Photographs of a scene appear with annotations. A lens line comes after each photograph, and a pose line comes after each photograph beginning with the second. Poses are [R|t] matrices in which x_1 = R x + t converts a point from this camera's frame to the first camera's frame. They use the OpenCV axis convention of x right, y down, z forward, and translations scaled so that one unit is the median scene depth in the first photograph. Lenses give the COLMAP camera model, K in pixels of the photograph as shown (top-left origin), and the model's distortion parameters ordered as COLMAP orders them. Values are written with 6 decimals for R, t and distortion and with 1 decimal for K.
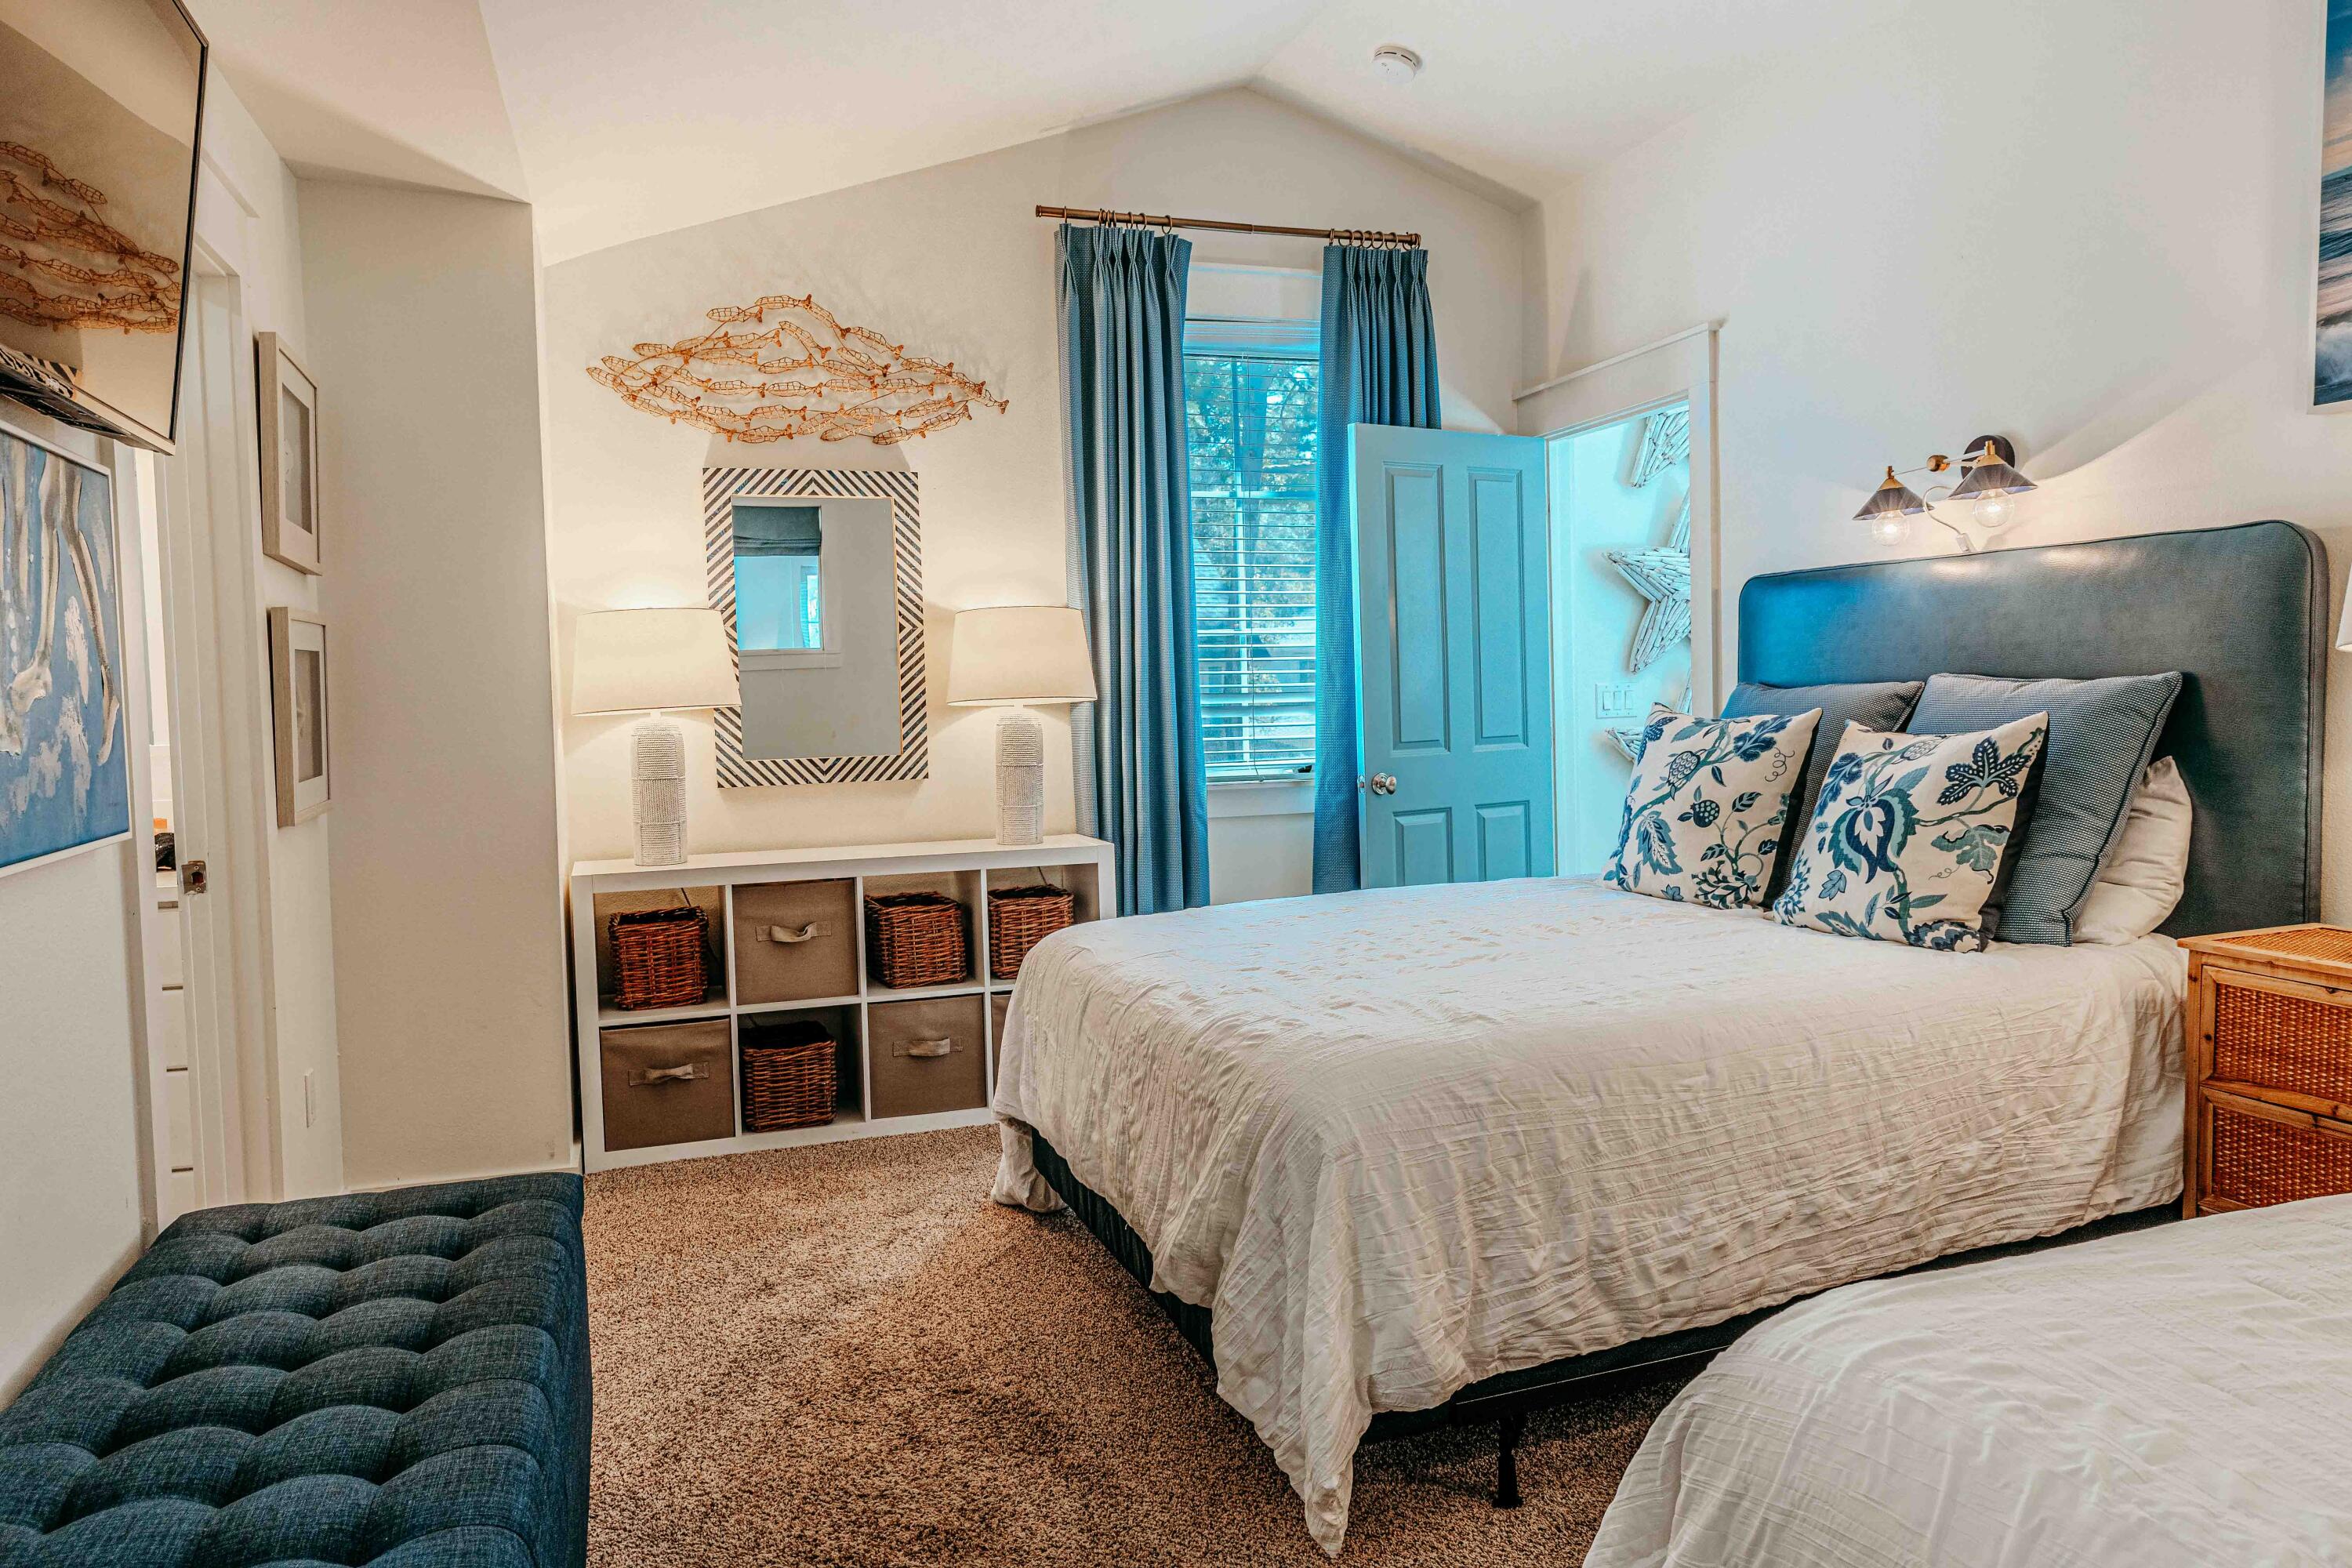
lens RADIAL K [[1555.3, 0, 1172.4], [0, 1555.3, 780.2], [0, 0, 1]] dist [0.009063, -0.001988]
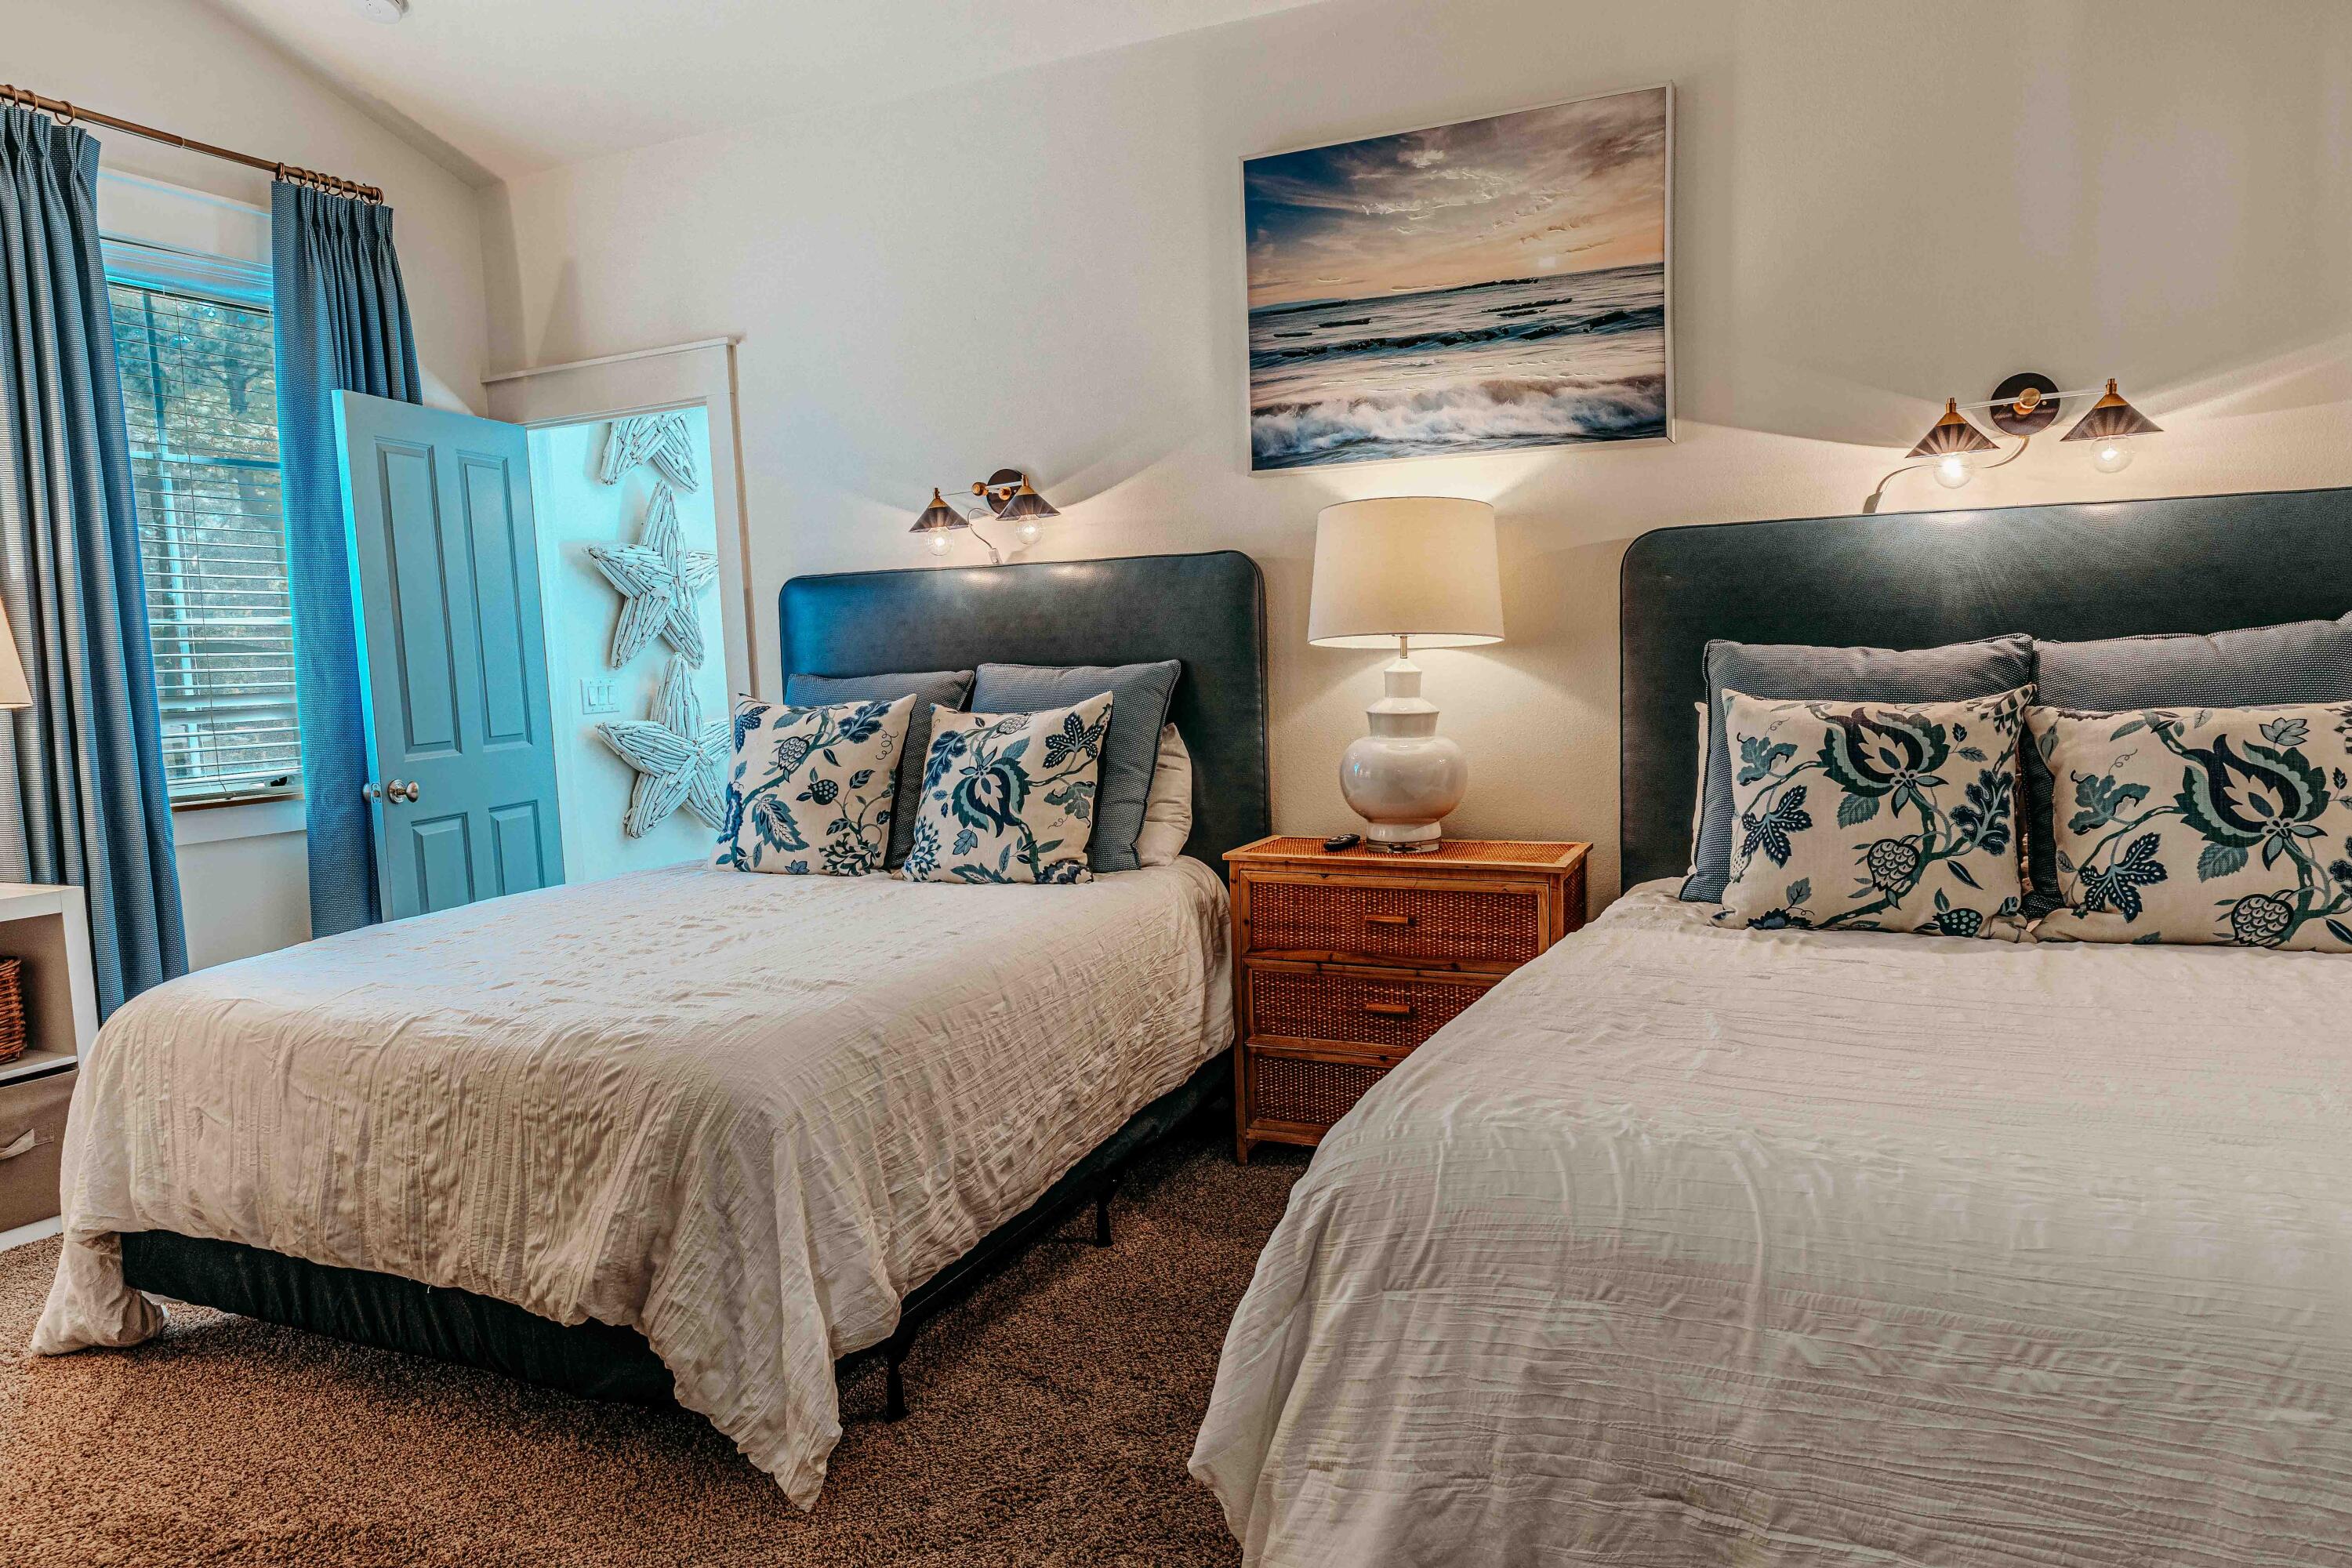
lens RADIAL K [[1555.3, 0, 1172.4], [0, 1555.3, 780.2], [0, 0, 1]] dist [0.009063, -0.001988]
pose [[0.702914, -0.060448, 0.708701, -0.287255], [0.060339, 0.997858, 0.025266, 0.000037], [-0.708711, 0.025002, 0.705056, 0.054362]]
